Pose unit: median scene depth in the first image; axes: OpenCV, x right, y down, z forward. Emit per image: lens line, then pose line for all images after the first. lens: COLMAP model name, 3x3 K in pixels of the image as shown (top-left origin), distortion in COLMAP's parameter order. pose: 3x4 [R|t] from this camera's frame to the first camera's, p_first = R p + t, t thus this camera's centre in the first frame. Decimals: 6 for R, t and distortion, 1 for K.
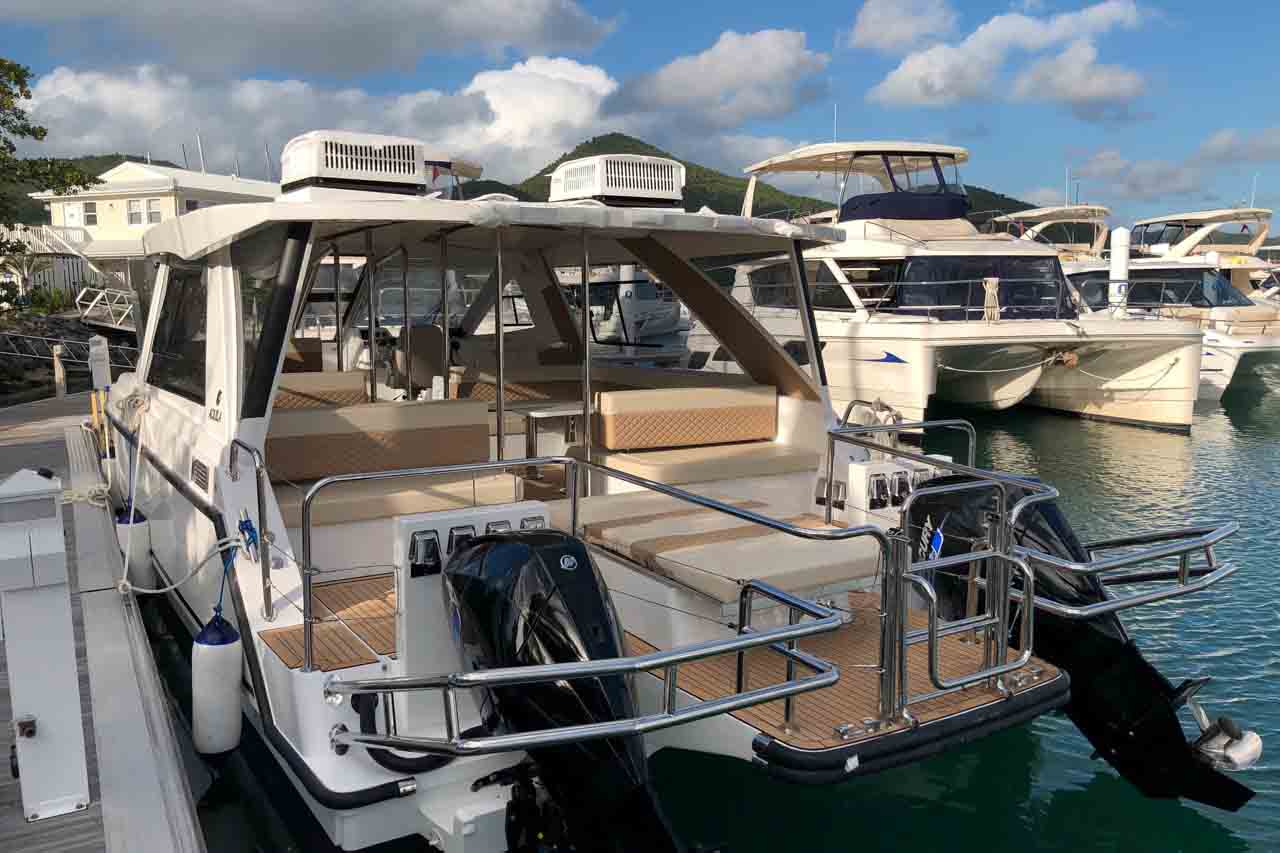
lens RADIAL K [[1023.7, 0, 640.0], [0, 1023.7, 426.5], [0, 0, 1]] dist [0.008870, -0.002970]
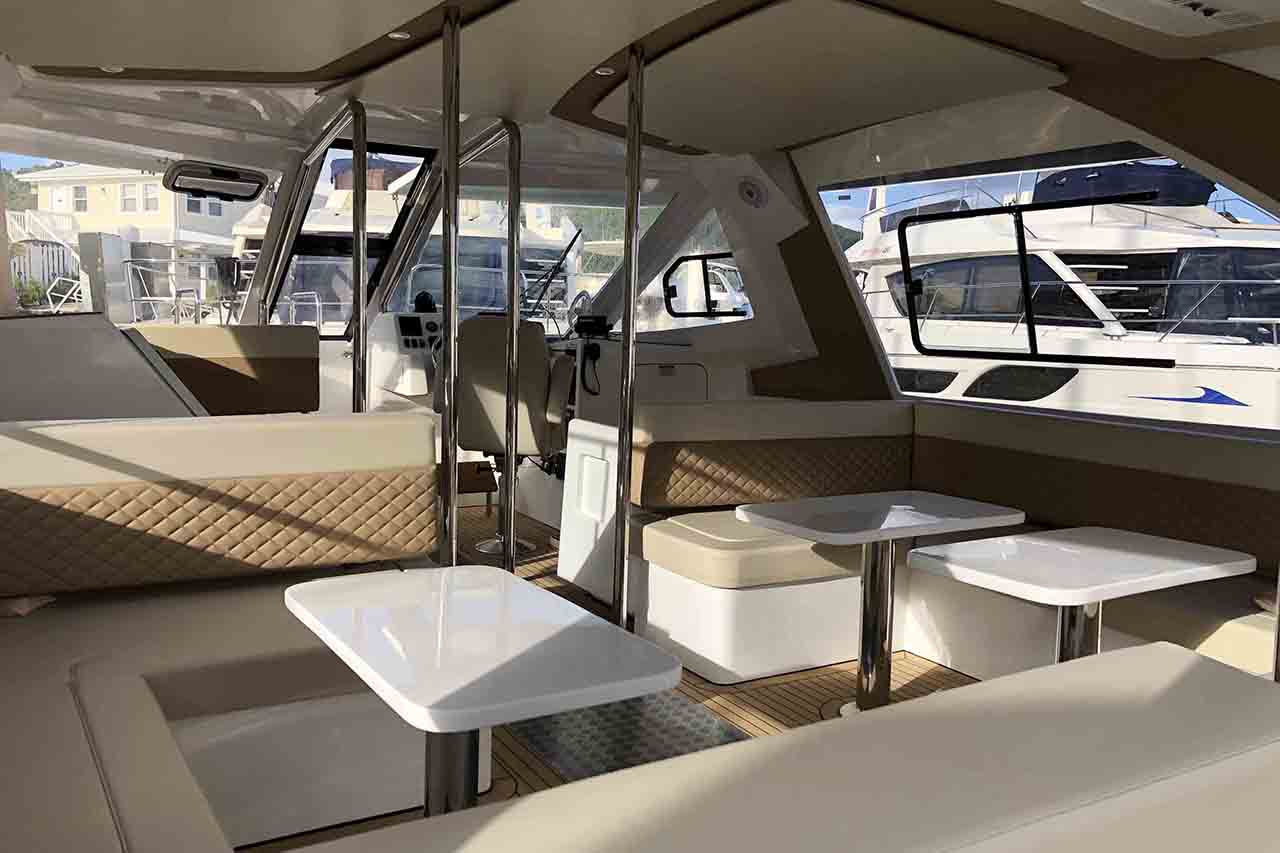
lens RADIAL K [[1023.7, 0, 640.0], [0, 1023.7, 426.5], [0, 0, 1]] dist [0.008870, -0.002970]
pose [[0.999478, 0.030860, -0.009583, -0.089790], [-0.031032, 0.999350, -0.018337, -0.021395], [0.009011, 0.018625, 0.999786, 0.302319]]
